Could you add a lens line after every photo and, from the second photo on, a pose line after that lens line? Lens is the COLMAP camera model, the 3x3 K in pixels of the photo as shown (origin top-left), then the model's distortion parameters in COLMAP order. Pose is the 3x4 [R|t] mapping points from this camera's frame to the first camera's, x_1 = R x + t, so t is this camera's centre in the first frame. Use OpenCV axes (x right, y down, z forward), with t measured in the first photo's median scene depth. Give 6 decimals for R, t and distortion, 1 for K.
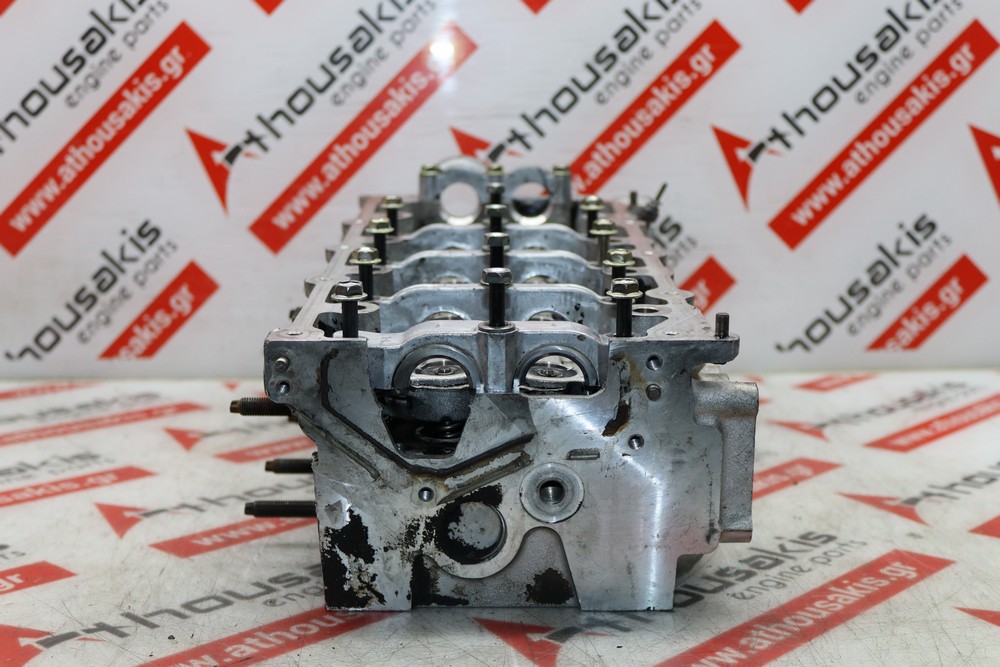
lens RADIAL K [[1423.6, 0, 494.6], [0, 1423.6, 332.1], [0, 0, 1]] dist [-0.011698, 0.000000]
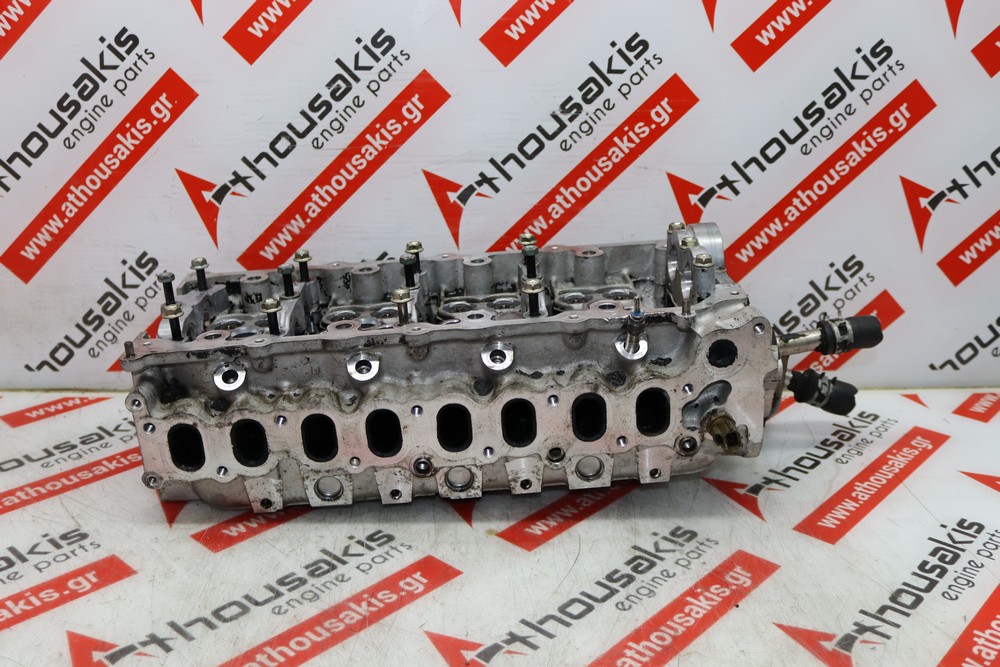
lens RADIAL K [[1034.2, 0, 495.2], [0, 1034.2, 338.6], [0, 0, 1]] dist [-0.073527, 0.000000]
pose [[0.999688, 0.016961, 0.018333, 0.010627], [-0.020148, 0.981449, 0.190662, -0.169304], [-0.014759, -0.190972, 0.981485, 0.215229]]
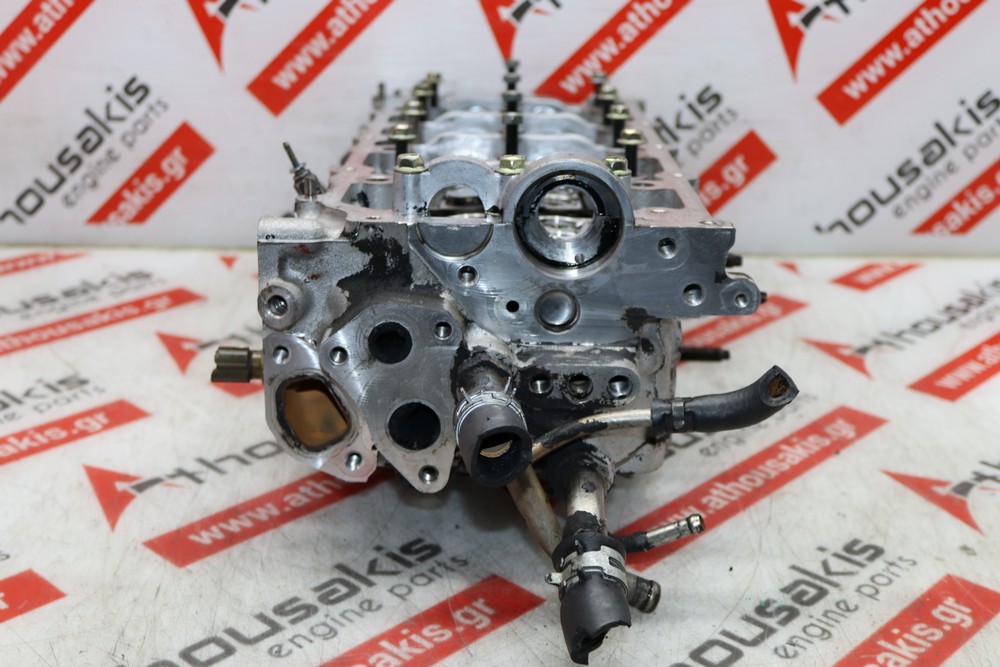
lens RADIAL K [[1423.6, 0, 495.1], [0, 1423.6, 335.7], [0, 0, 1]] dist [-0.011698, 0.000000]
pose [[0.999616, 0.027339, 0.004537, -0.013876], [-0.027673, 0.975963, 0.216174, -0.120229], [0.001482, -0.216216, 0.976344, 0.079771]]
